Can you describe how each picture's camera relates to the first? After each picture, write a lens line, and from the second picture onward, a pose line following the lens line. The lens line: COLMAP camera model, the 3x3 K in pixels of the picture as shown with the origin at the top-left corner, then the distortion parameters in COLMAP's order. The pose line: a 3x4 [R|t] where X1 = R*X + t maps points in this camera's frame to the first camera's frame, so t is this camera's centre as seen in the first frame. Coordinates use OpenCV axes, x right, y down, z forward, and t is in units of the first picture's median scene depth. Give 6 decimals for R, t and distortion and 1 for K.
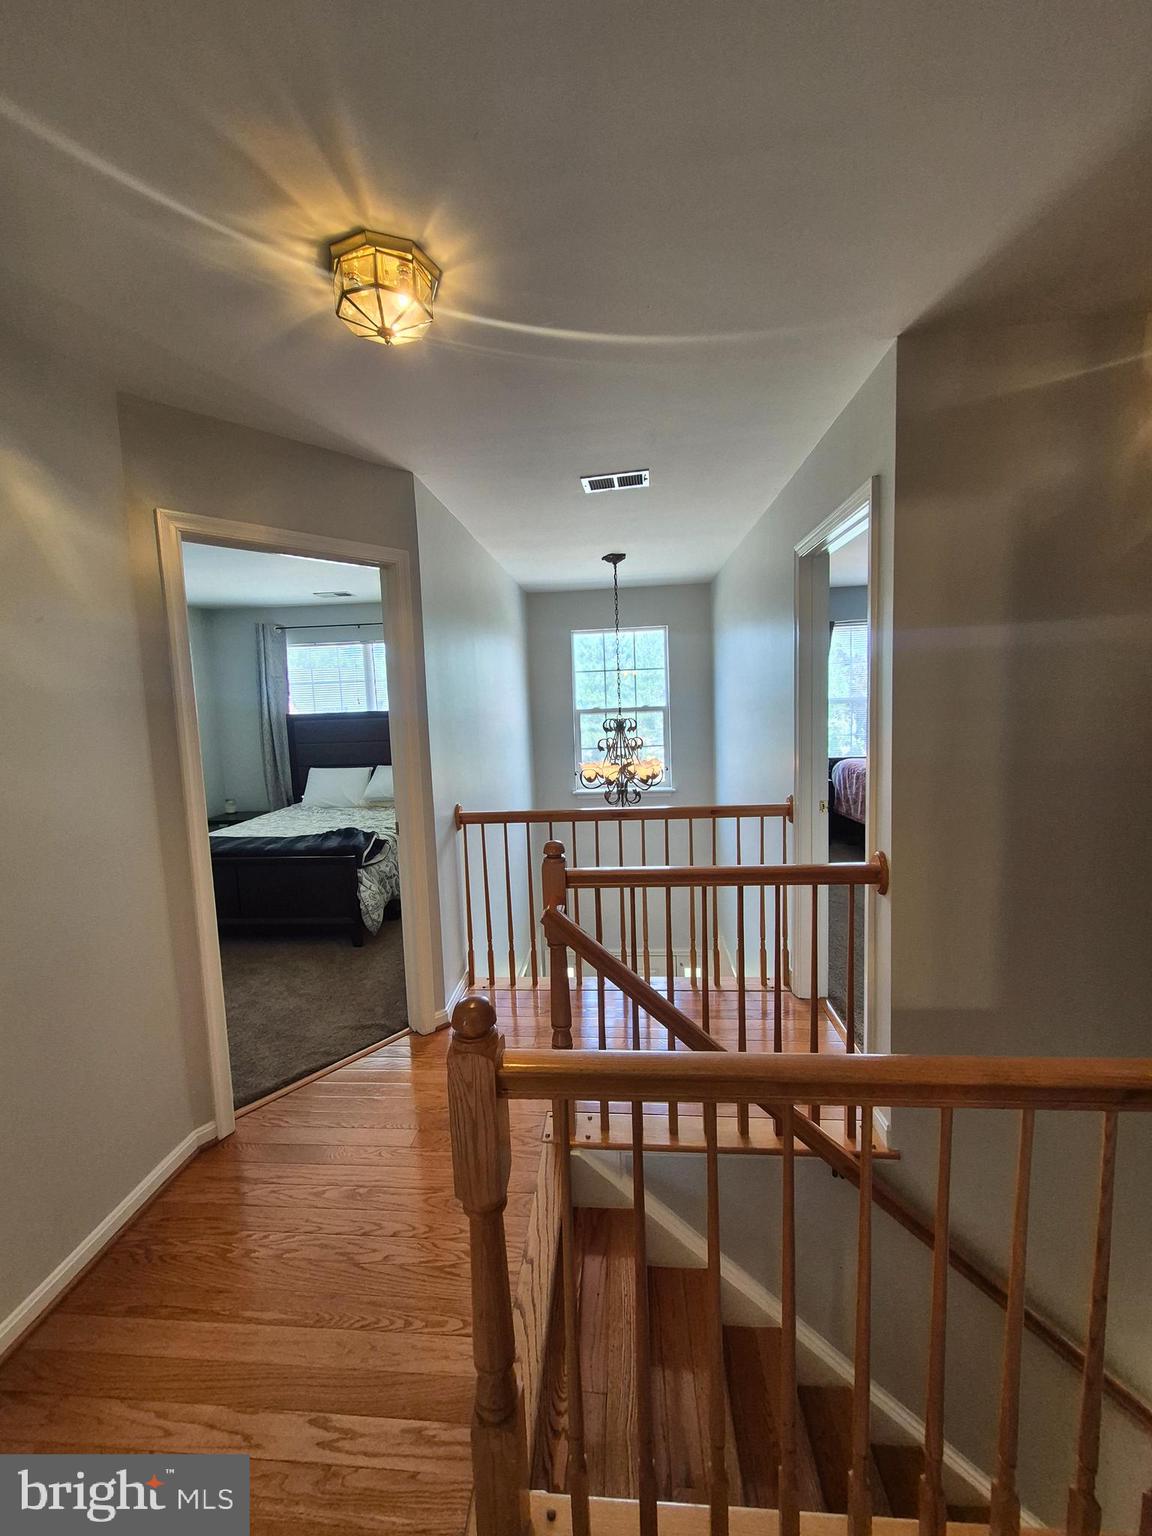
lens RADIAL K [[600.4, 0, 573.2], [0, 600.4, 758.3], [0, 0, 1]] dist [-0.001466, -0.000768]
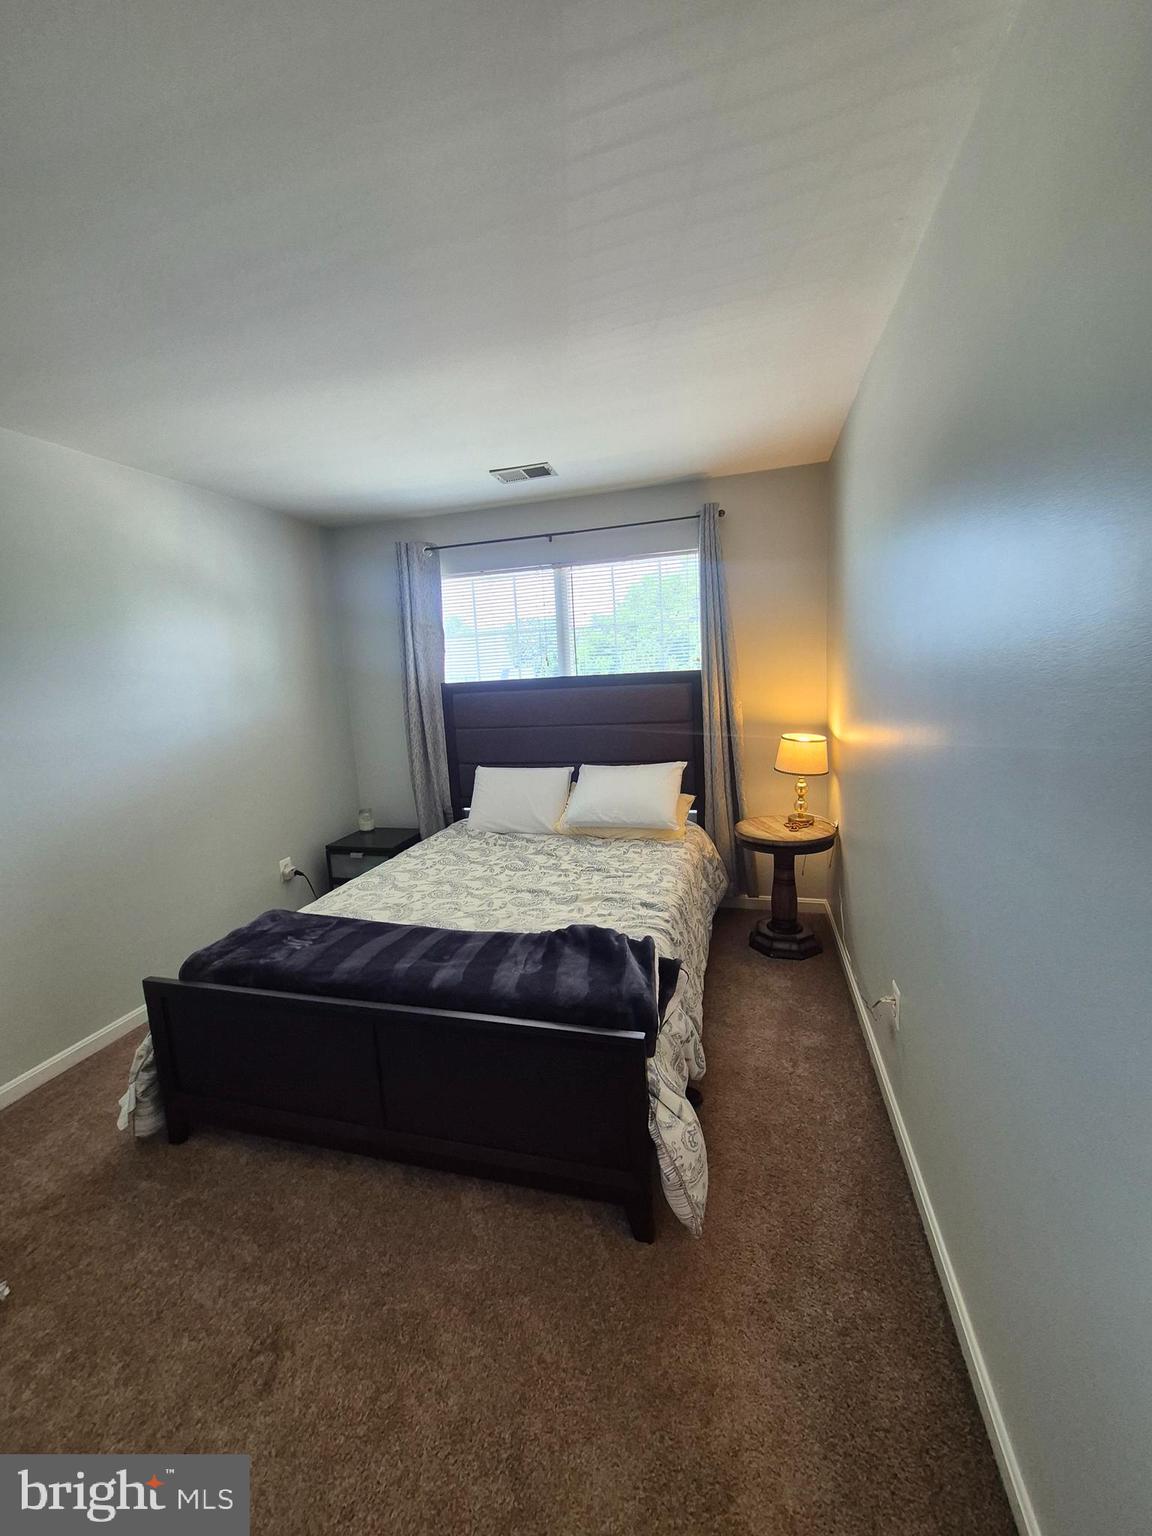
lens RADIAL K [[602.5, 0, 566.9], [0, 602.5, 764.3], [0, 0, 1]] dist [-0.000495, -0.001126]
pose [[0.979456, 0.016062, -0.201019, -0.213689], [-0.003882, 0.998140, 0.060838, -0.026176], [0.201622, -0.058807, 0.977696, 0.386412]]
